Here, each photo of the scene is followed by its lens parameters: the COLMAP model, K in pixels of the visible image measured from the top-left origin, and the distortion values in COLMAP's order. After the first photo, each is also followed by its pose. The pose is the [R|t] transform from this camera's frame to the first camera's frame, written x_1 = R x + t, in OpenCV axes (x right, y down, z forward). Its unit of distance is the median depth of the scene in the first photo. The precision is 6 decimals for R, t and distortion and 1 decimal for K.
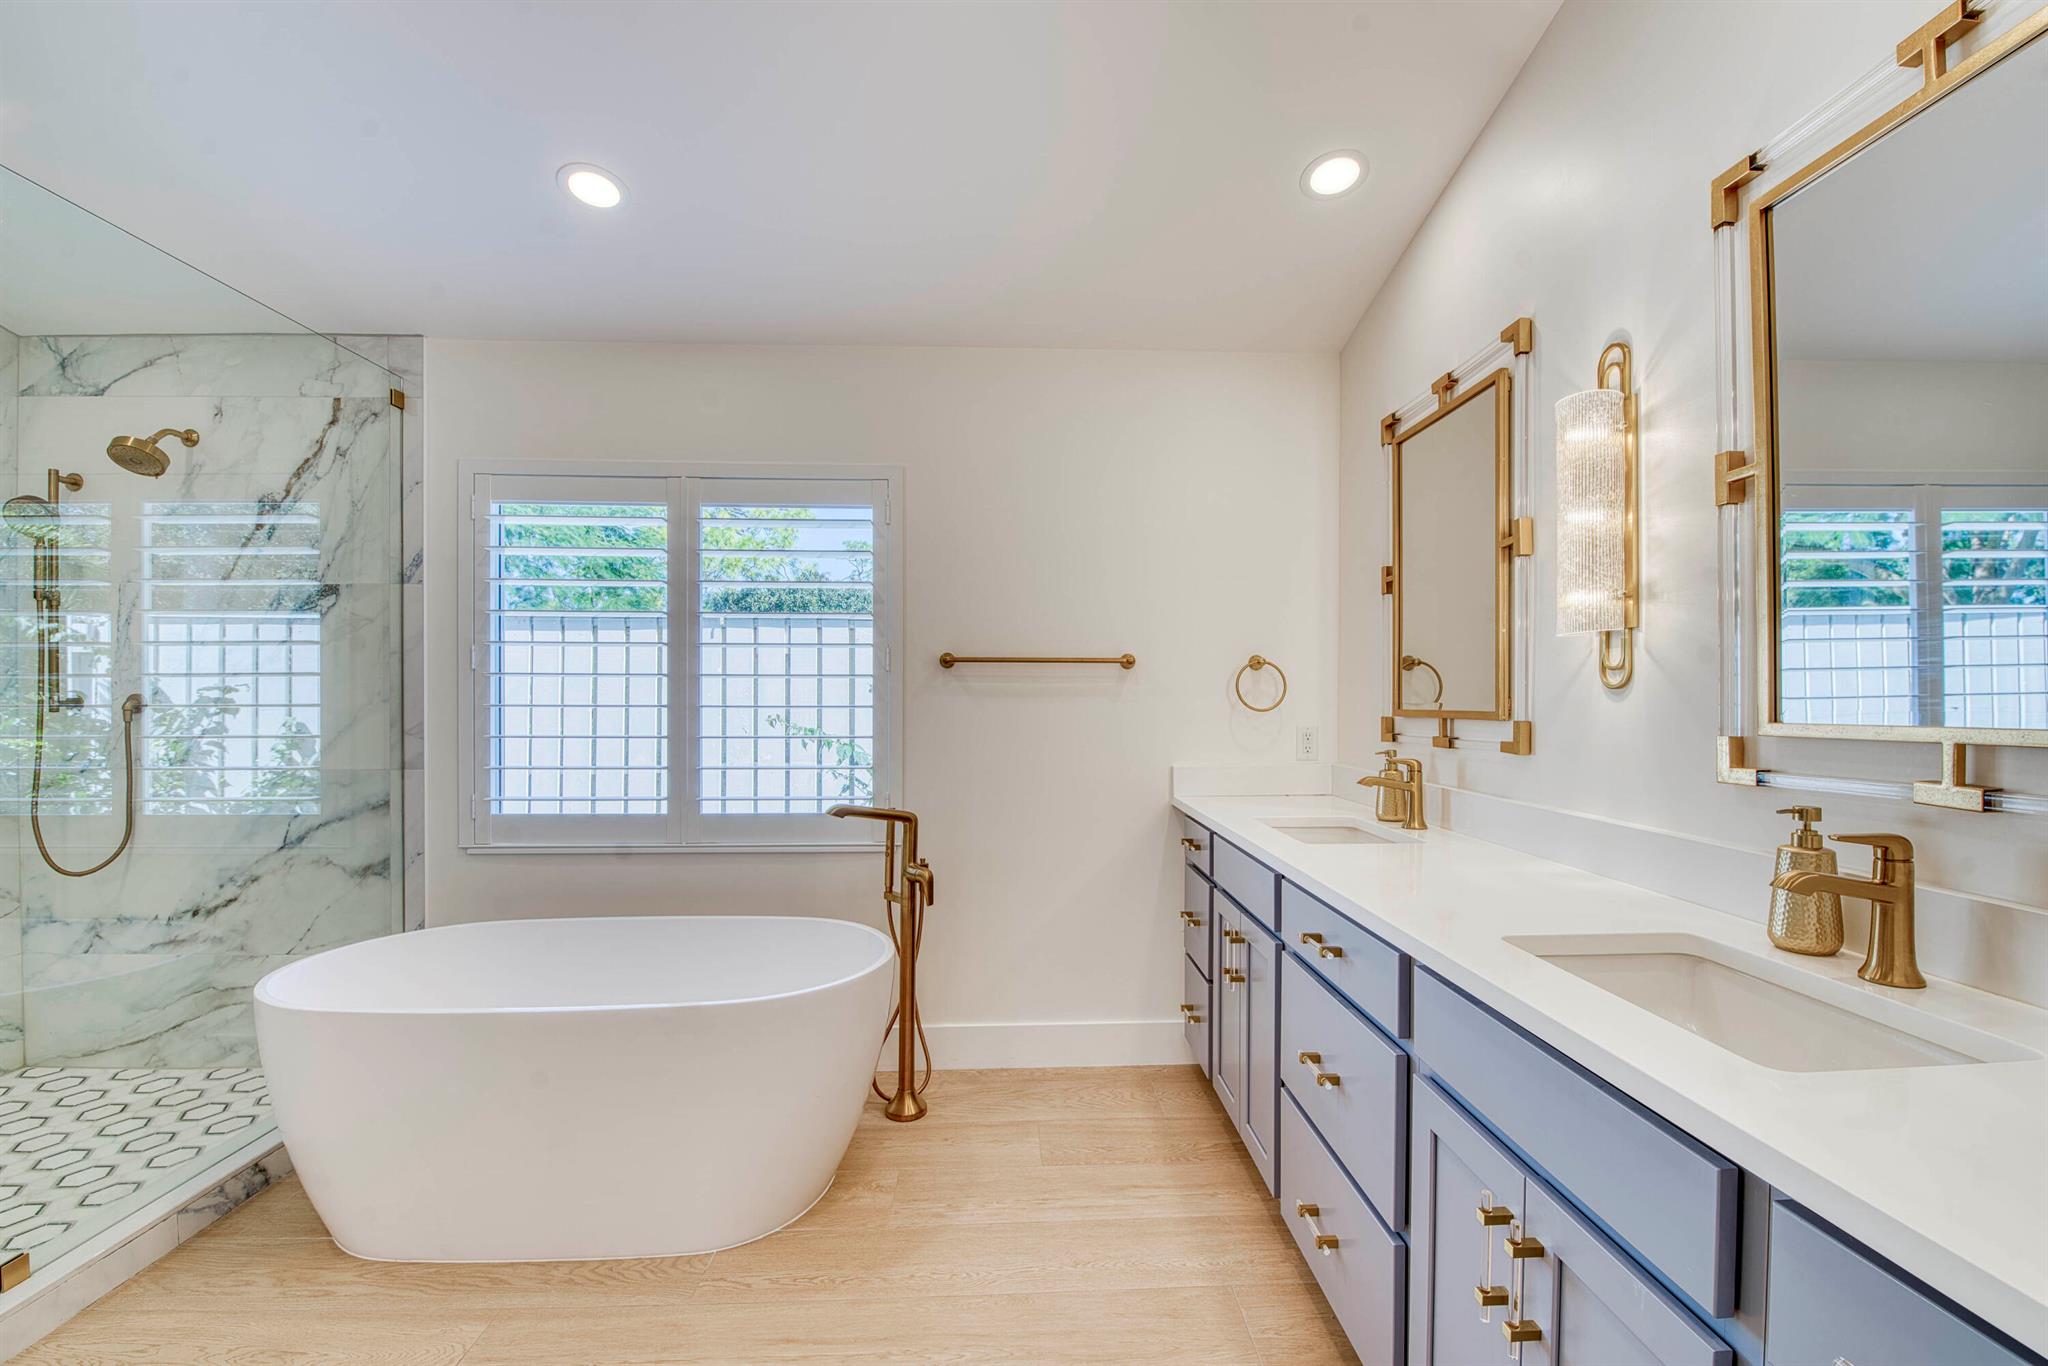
lens RADIAL K [[882.4, 0, 1046.5], [0, 882.4, 701.9], [0, 0, 1]] dist [0.002405, -0.011868]
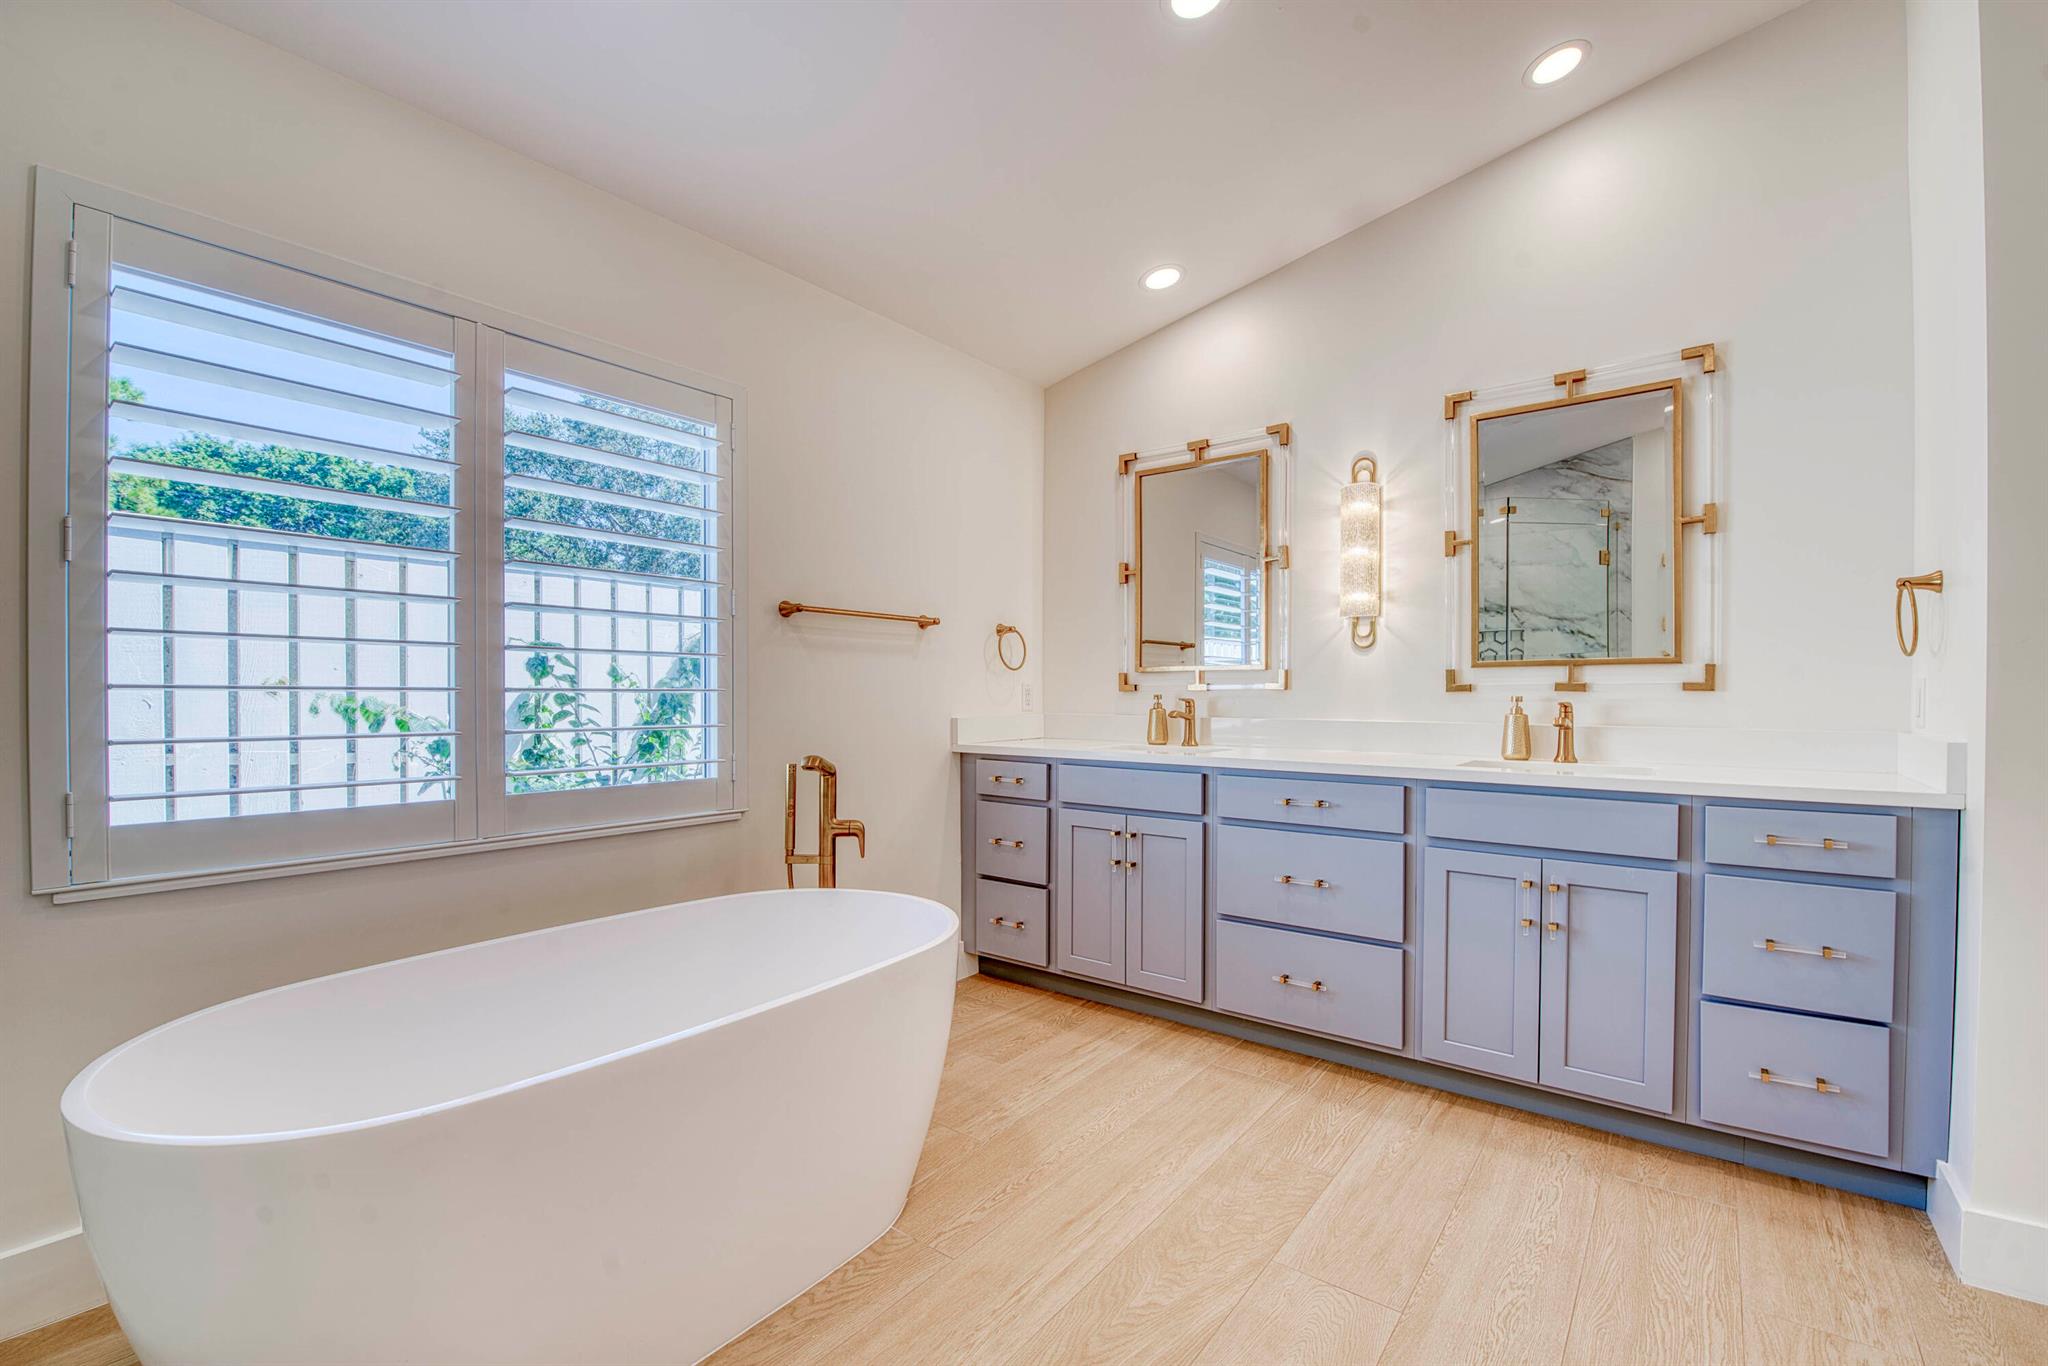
lens RADIAL K [[882.4, 0, 1046.5], [0, 882.4, 701.9], [0, 0, 1]] dist [0.002405, -0.011868]
pose [[0.636198, -0.007024, 0.771494, -0.706161], [0.002398, 0.999972, 0.007127, 0.048929], [-0.771522, -0.002684, 0.636196, 0.207632]]
